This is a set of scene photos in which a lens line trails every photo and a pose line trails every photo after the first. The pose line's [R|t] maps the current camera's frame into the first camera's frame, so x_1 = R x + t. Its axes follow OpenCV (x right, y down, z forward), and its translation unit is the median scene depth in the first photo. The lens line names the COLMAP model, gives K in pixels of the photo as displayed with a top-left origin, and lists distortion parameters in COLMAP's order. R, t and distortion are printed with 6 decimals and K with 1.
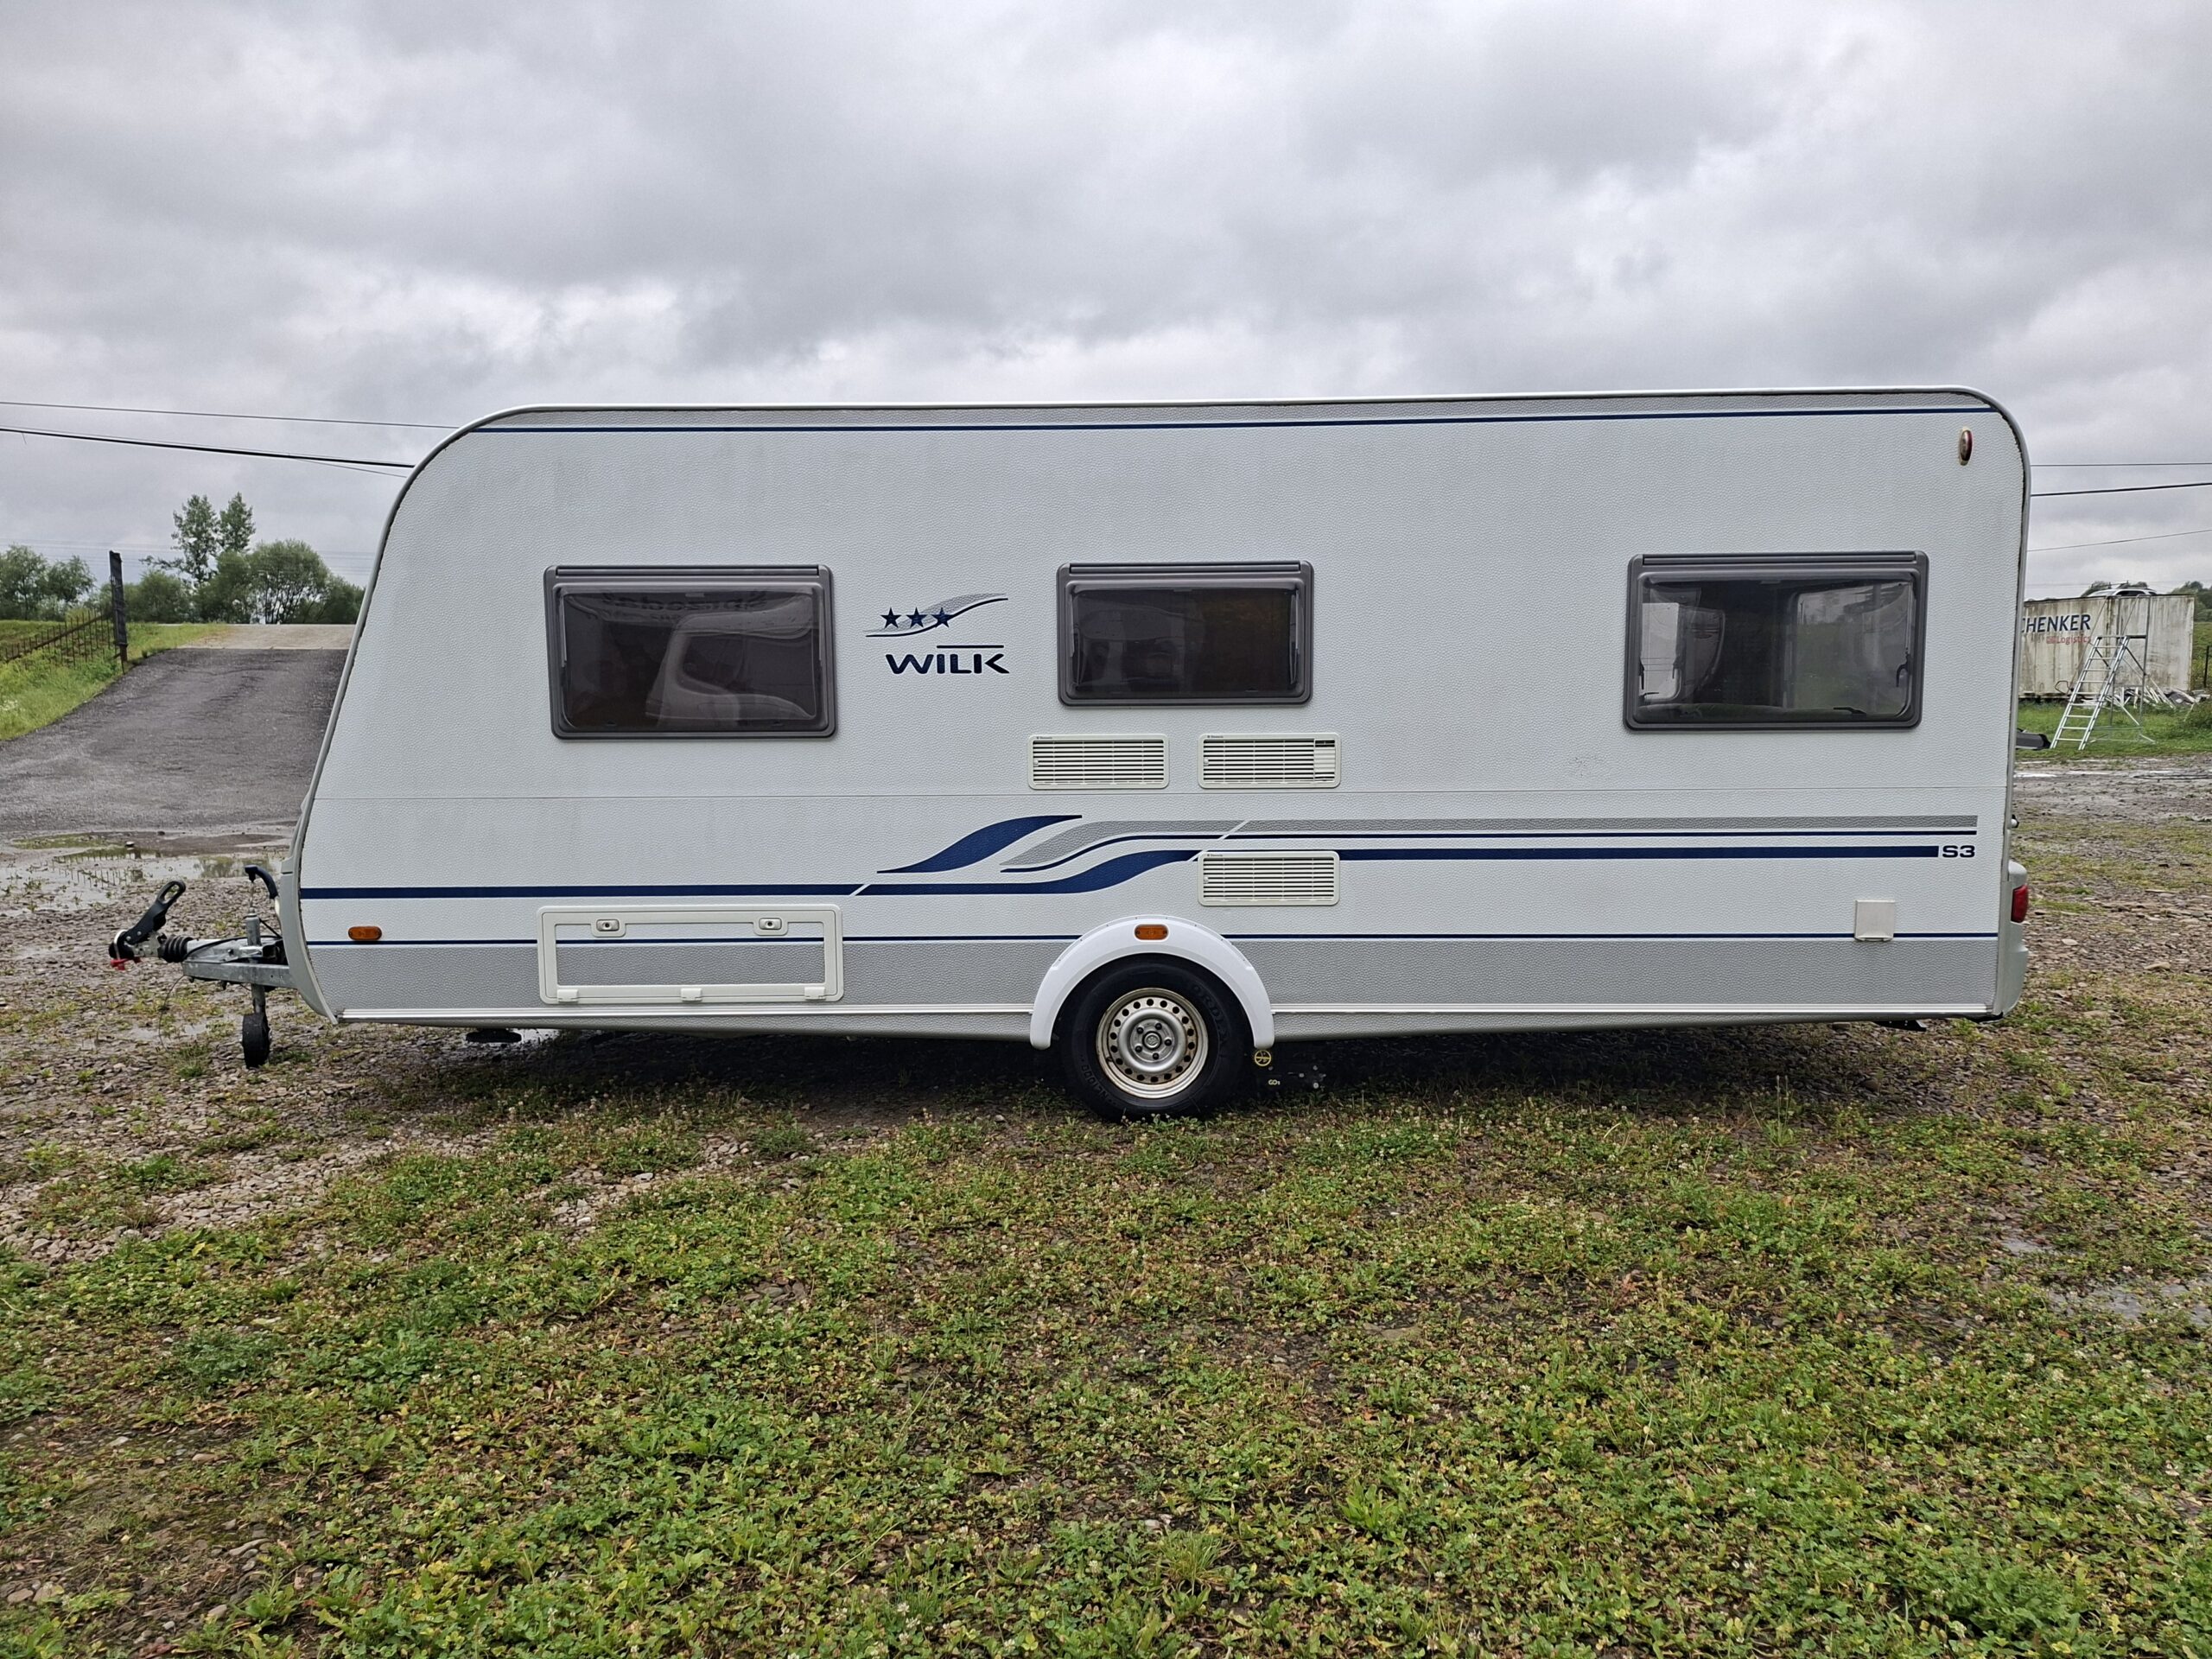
lens RADIAL K [[1522.7, 0, 1129.6], [0, 1522.7, 832.8], [0, 0, 1]] dist [0.161796, -0.275672]
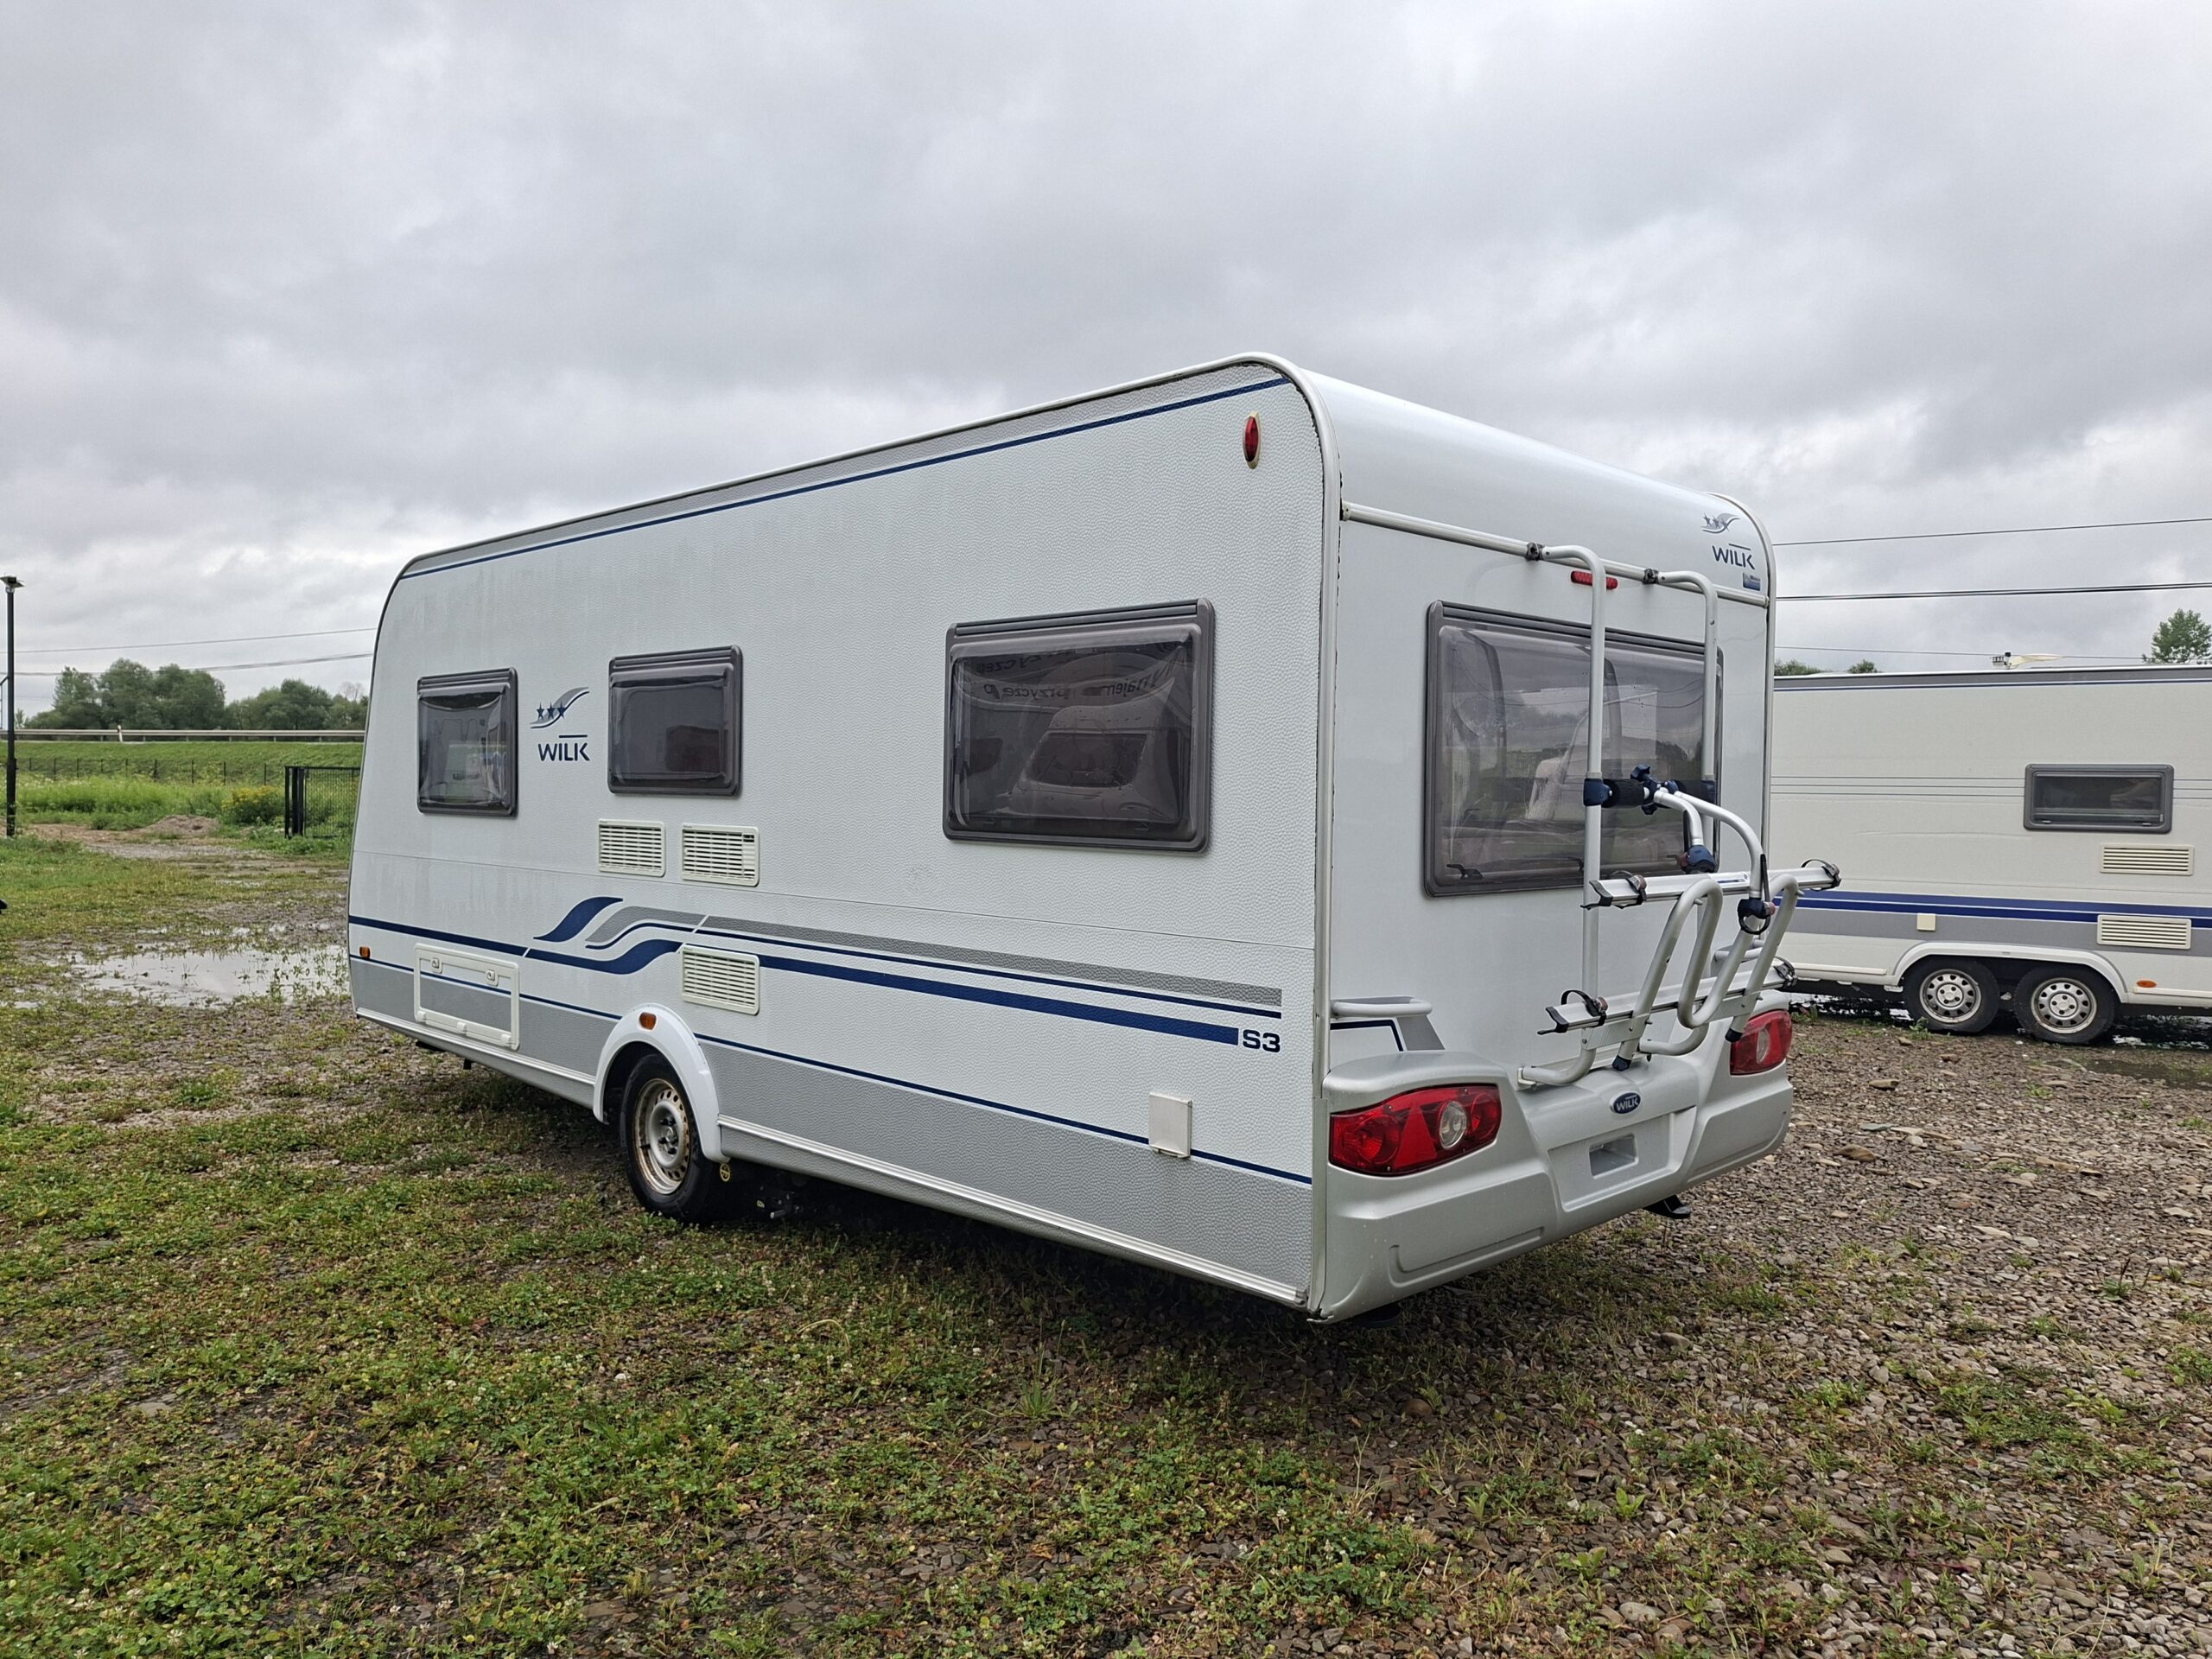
lens RADIAL K [[1536.7, 0, 1116.2], [0, 1536.7, 830.9], [0, 0, 1]] dist [0.052240, -0.032721]
pose [[0.724780, 0.037175, -0.687976, 0.925194], [-0.094519, 0.994467, -0.045839, -0.040703], [0.682466, 0.098250, 0.724284, 0.469197]]
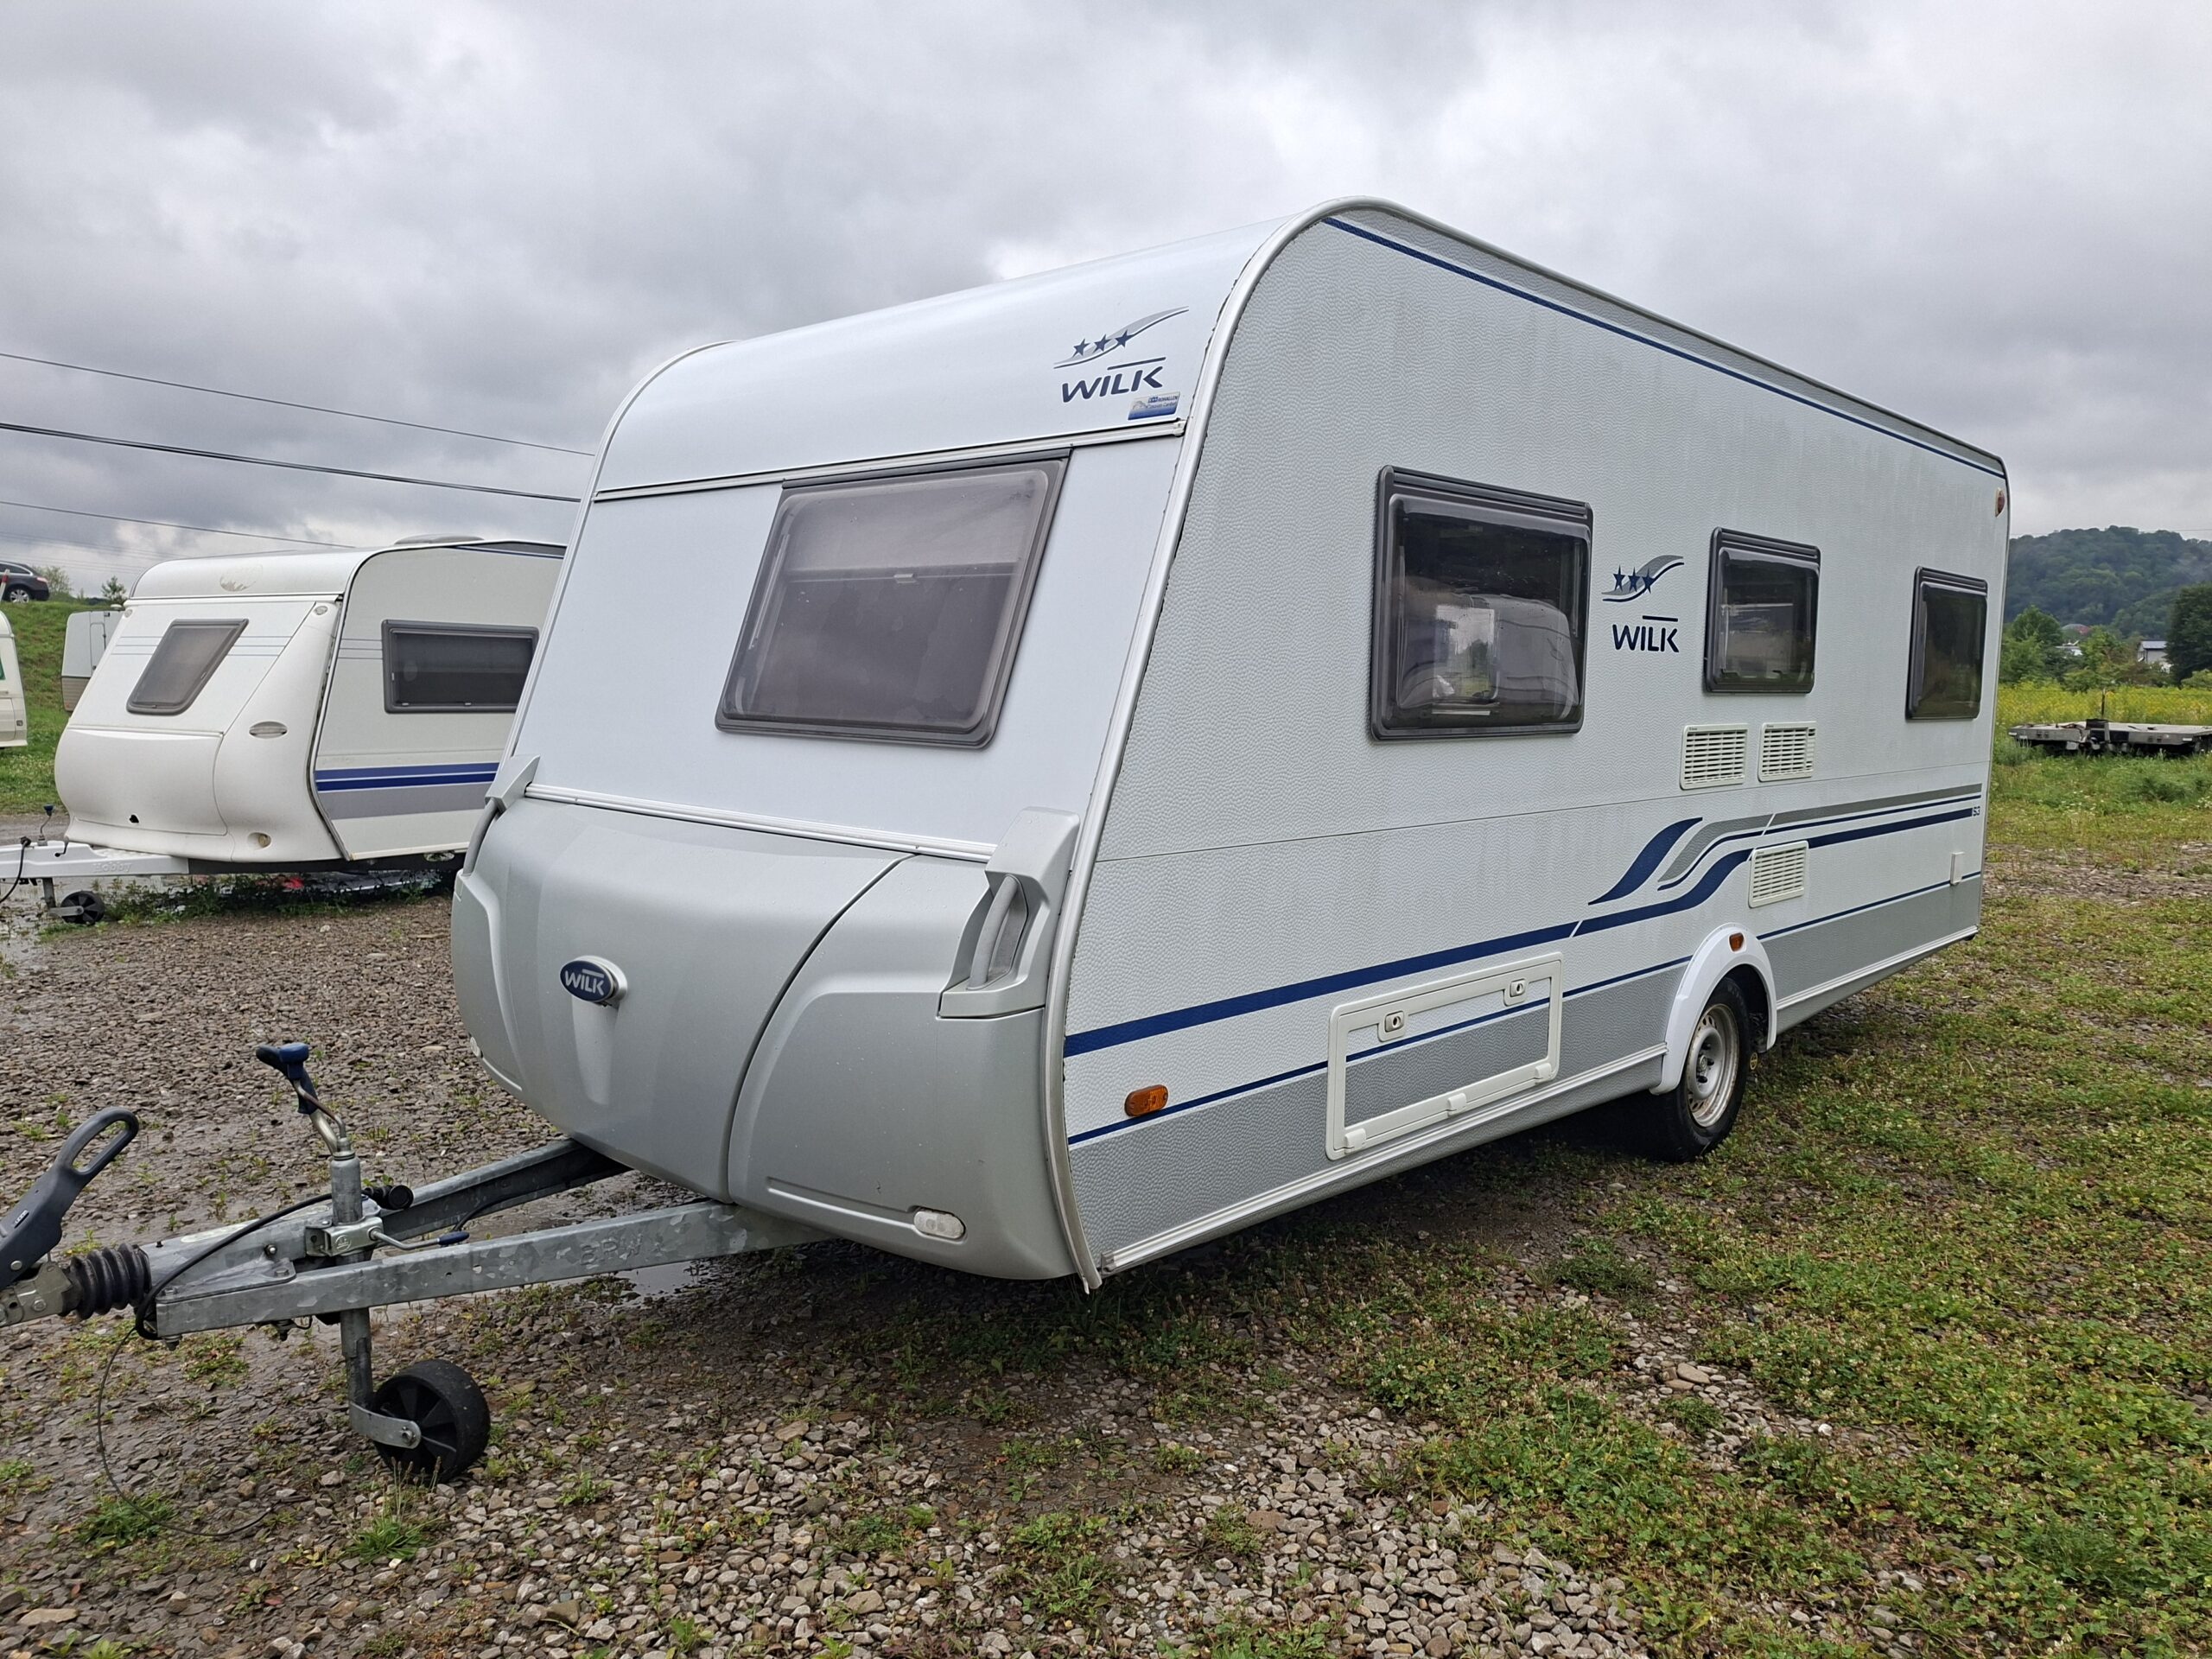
lens RADIAL K [[1536.7, 0, 1116.2], [0, 1536.7, 830.9], [0, 0, 1]] dist [0.052240, -0.032721]
pose [[0.667419, -0.056696, 0.742521, -0.914701], [0.061149, 0.997903, 0.021231, -0.043086], [-0.742168, 0.031234, 0.669486, 0.656937]]
